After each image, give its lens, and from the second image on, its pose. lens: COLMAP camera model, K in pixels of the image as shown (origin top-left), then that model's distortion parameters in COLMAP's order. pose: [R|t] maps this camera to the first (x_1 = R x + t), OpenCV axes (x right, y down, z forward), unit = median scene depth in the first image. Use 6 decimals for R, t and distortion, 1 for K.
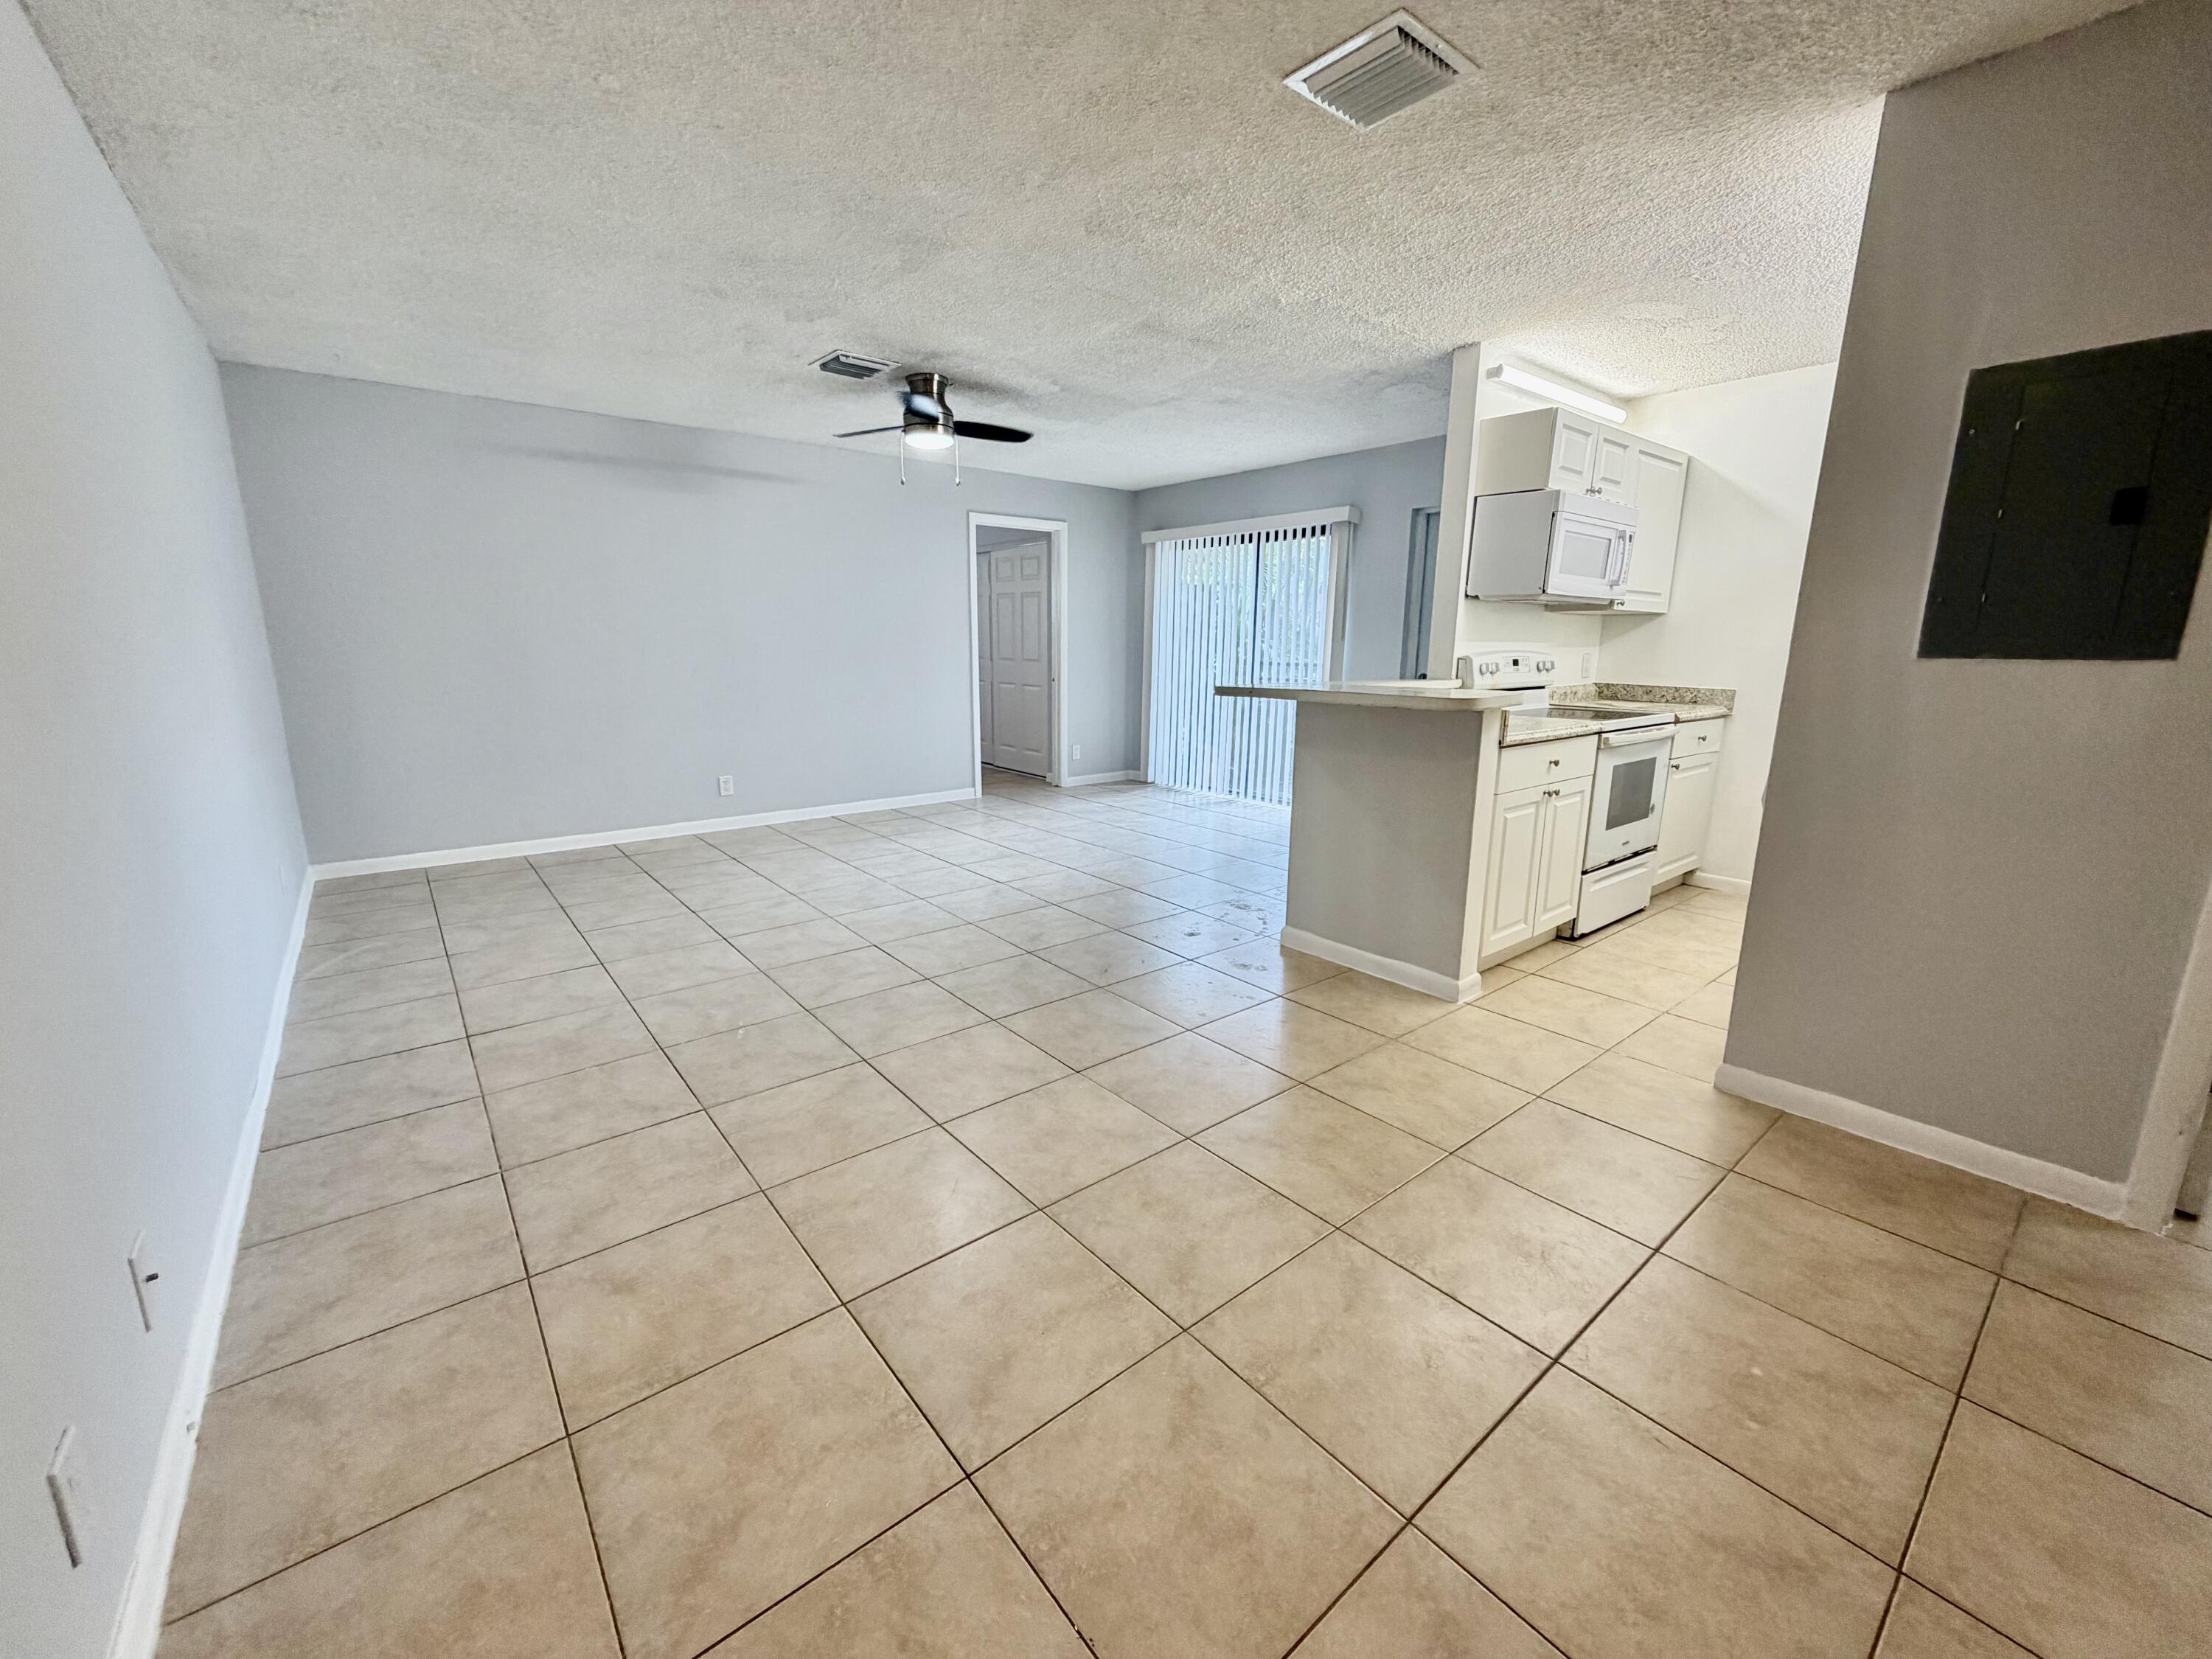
lens RADIAL K [[884.4, 0, 1101.8], [0, 884.4, 830.7], [0, 0, 1]] dist [0.000738, 0.000269]
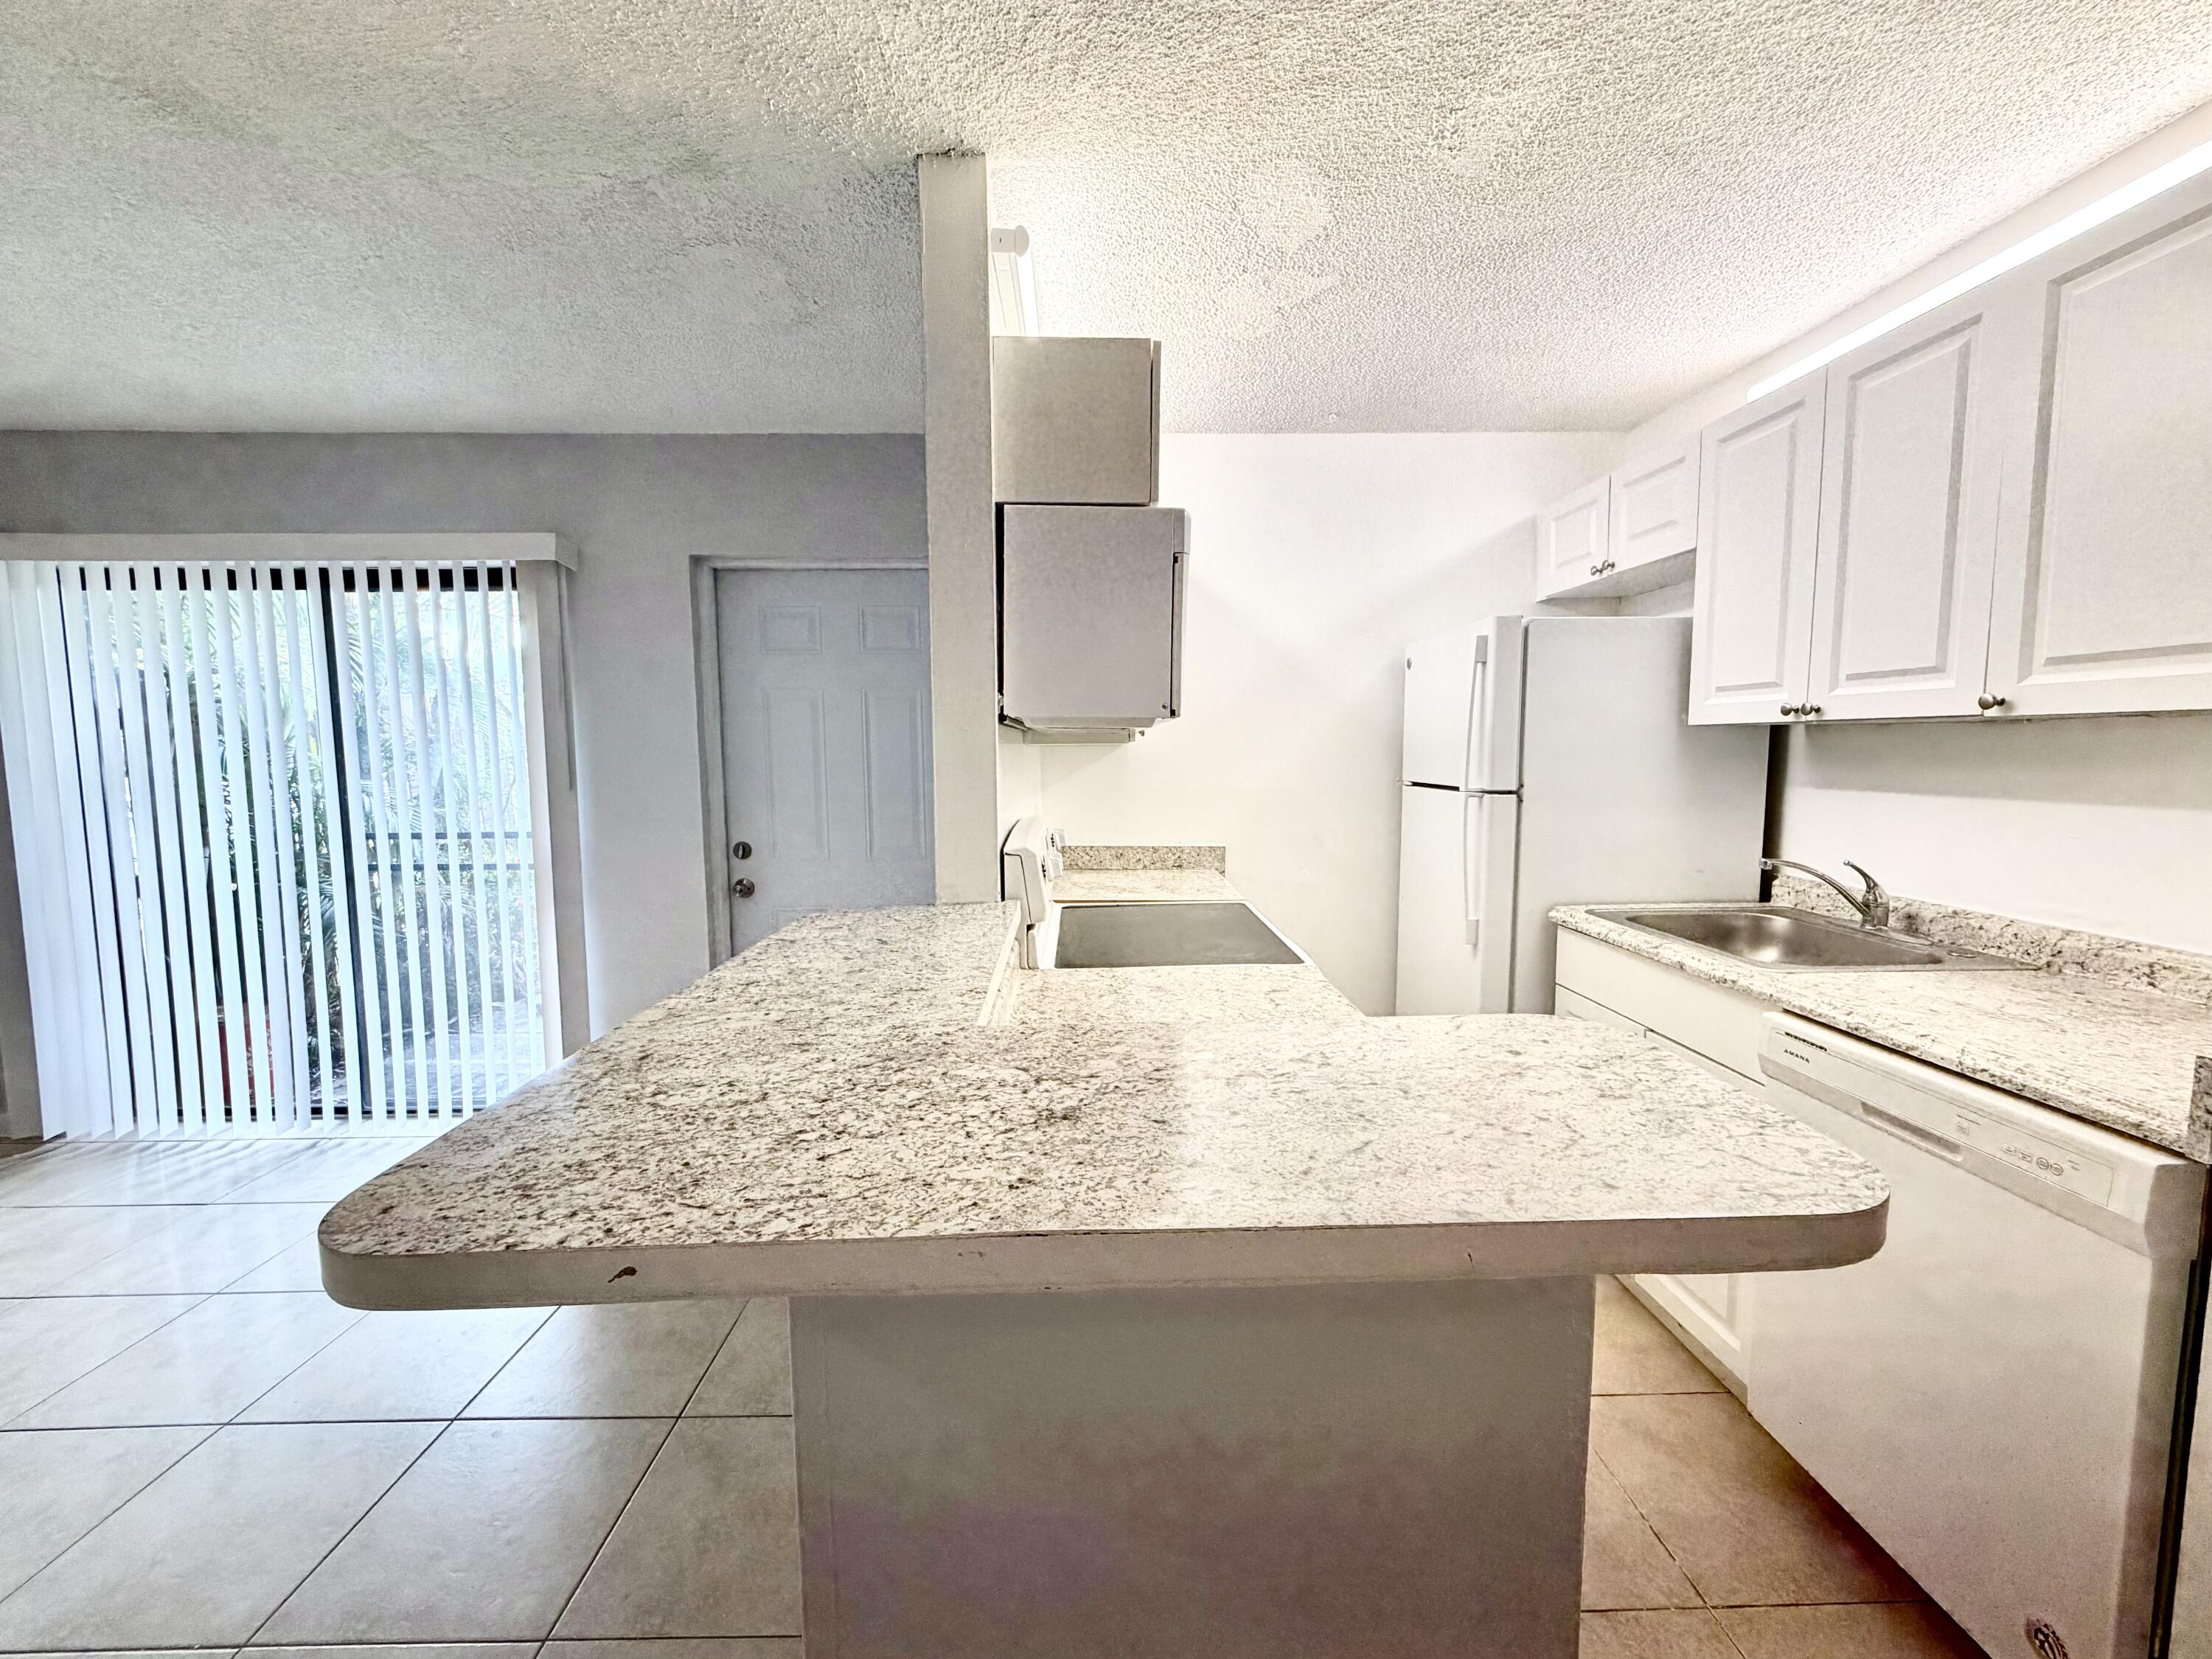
lens RADIAL K [[881.3, 0, 1106.0], [0, 881.3, 829.5], [0, 0, 1]] dist [0.001346, -0.000358]
pose [[0.609672, -0.084764, 0.788108, 0.088561], [0.181492, 0.982780, -0.034698, -0.192647], [-0.771596, 0.164190, 0.614558, 0.724502]]
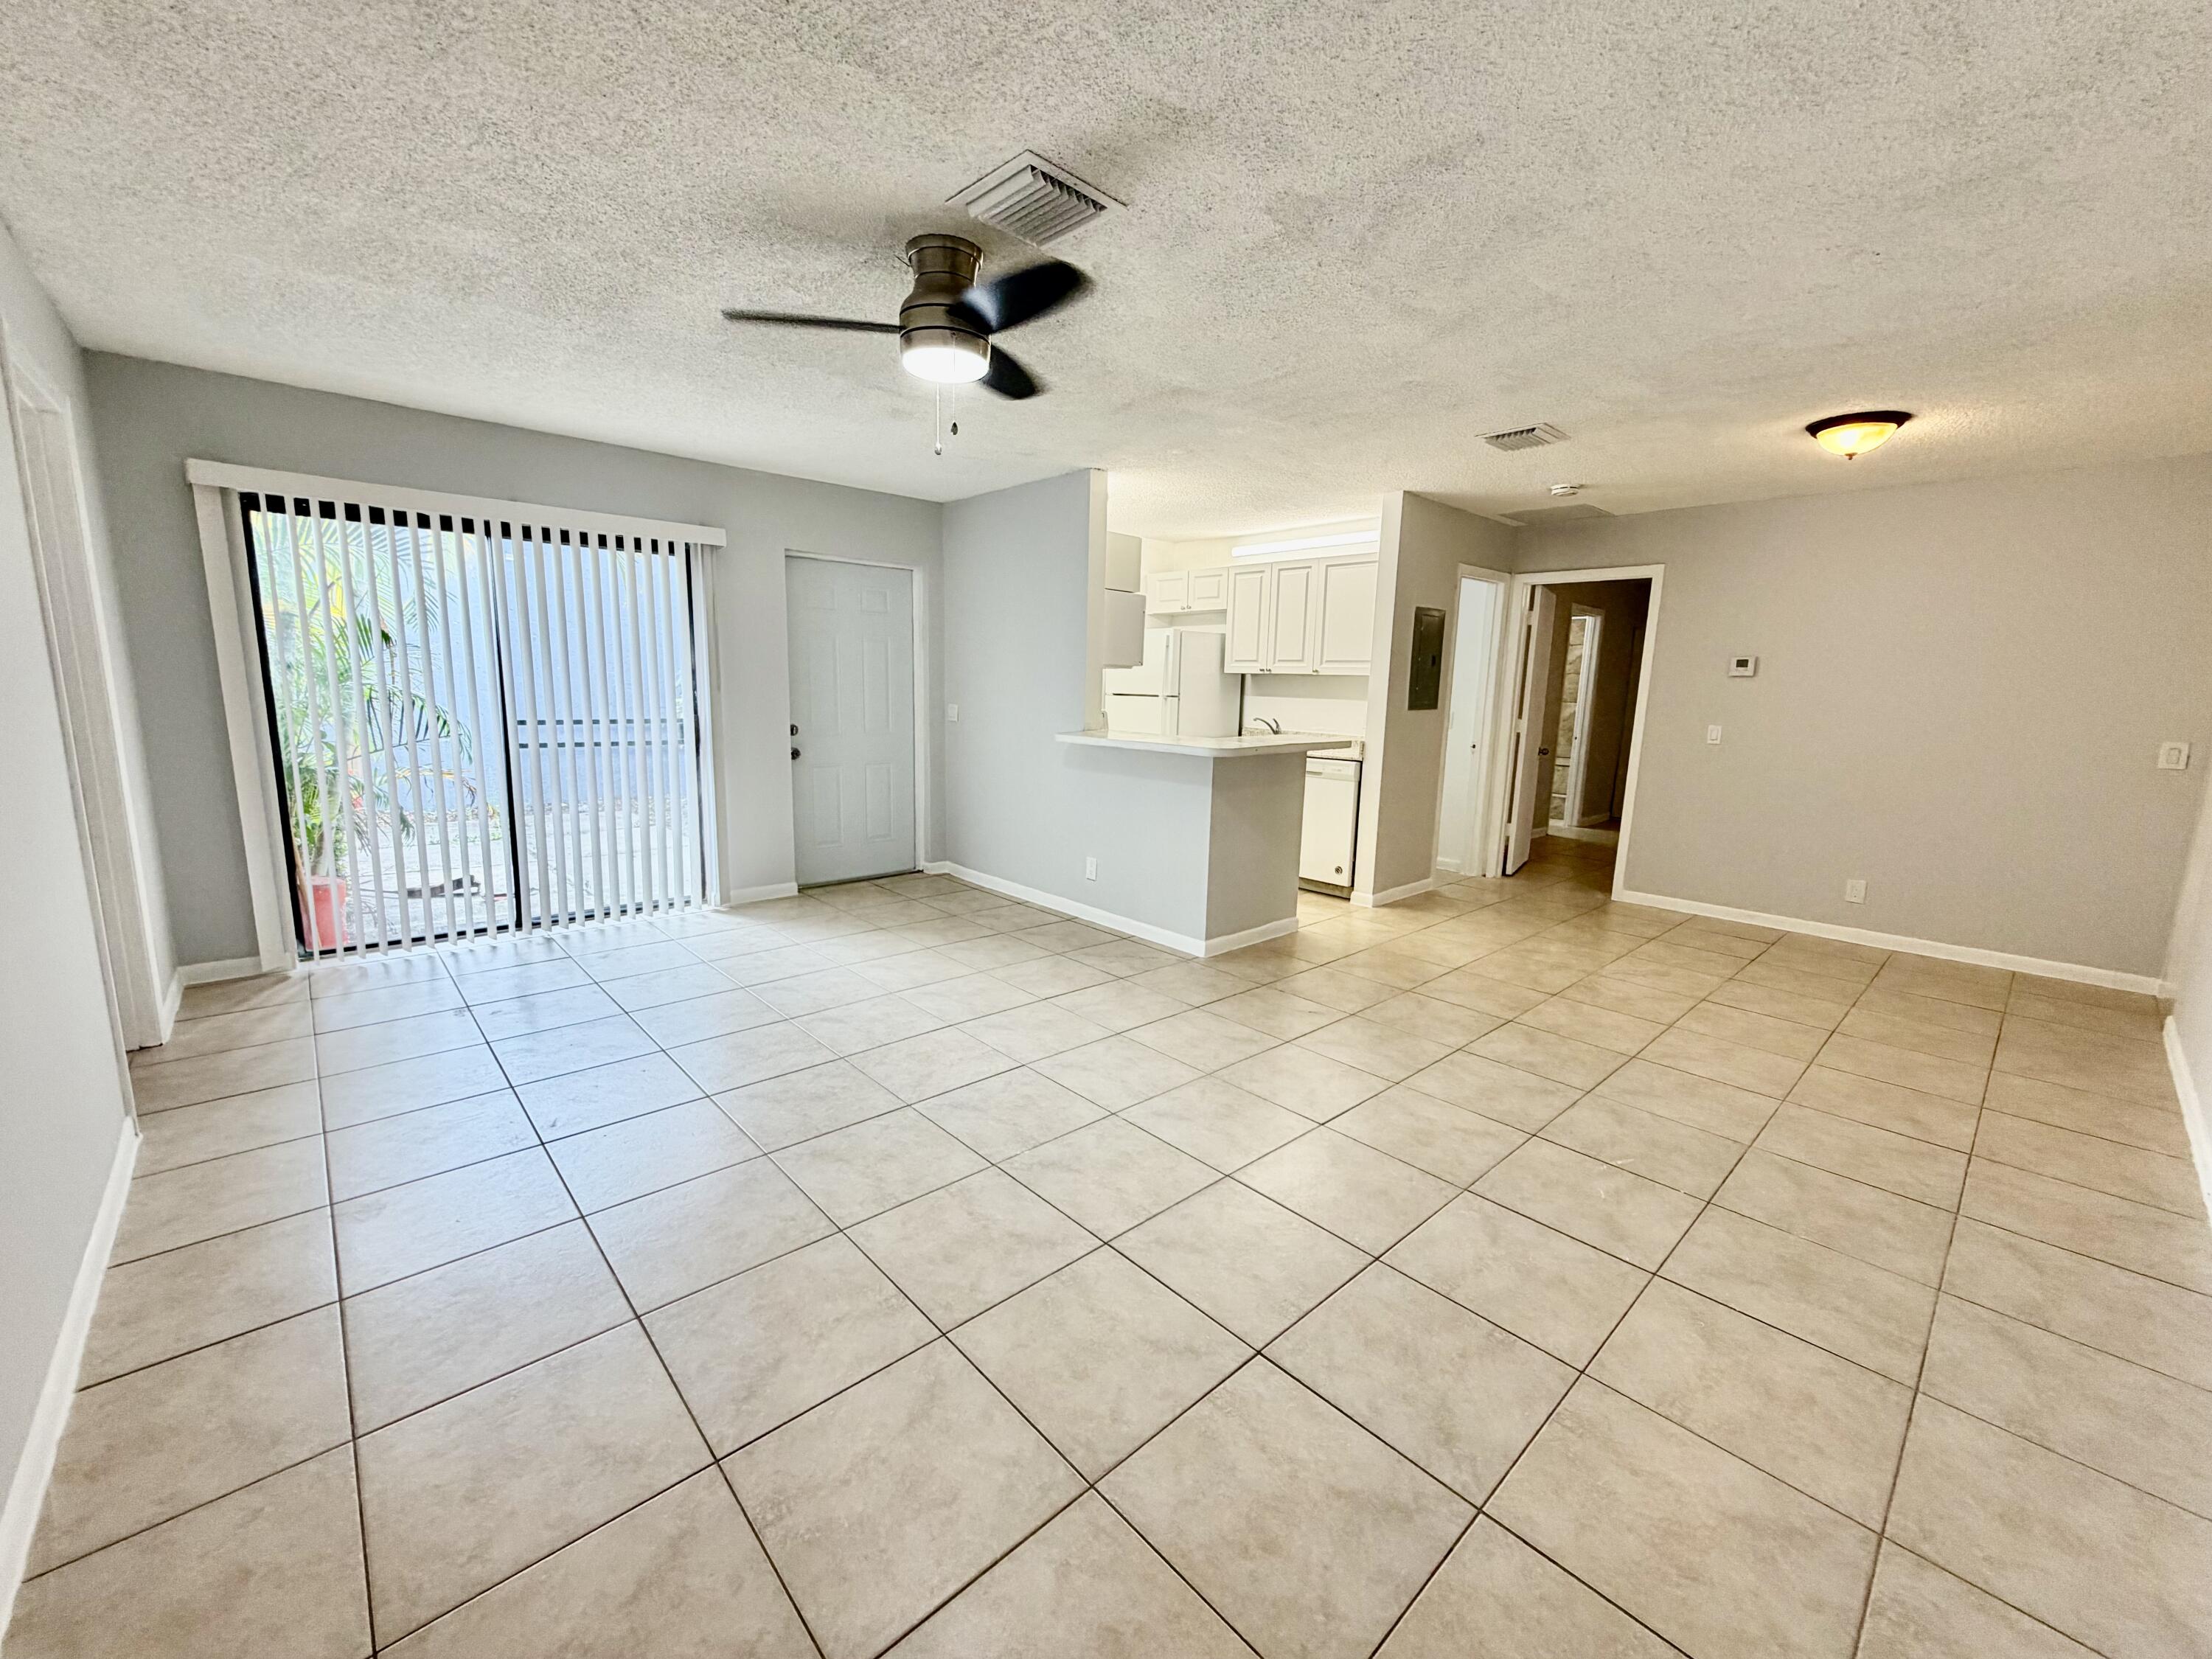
lens RADIAL K [[881.3, 0, 1106.0], [0, 881.3, 829.5], [0, 0, 1]] dist [0.001346, -0.000358]
pose [[-0.059657, -0.173232, 0.983073, -0.910357], [0.190673, 0.964716, 0.181568, -0.275069], [-0.979839, 0.198277, -0.024521, 1.112105]]
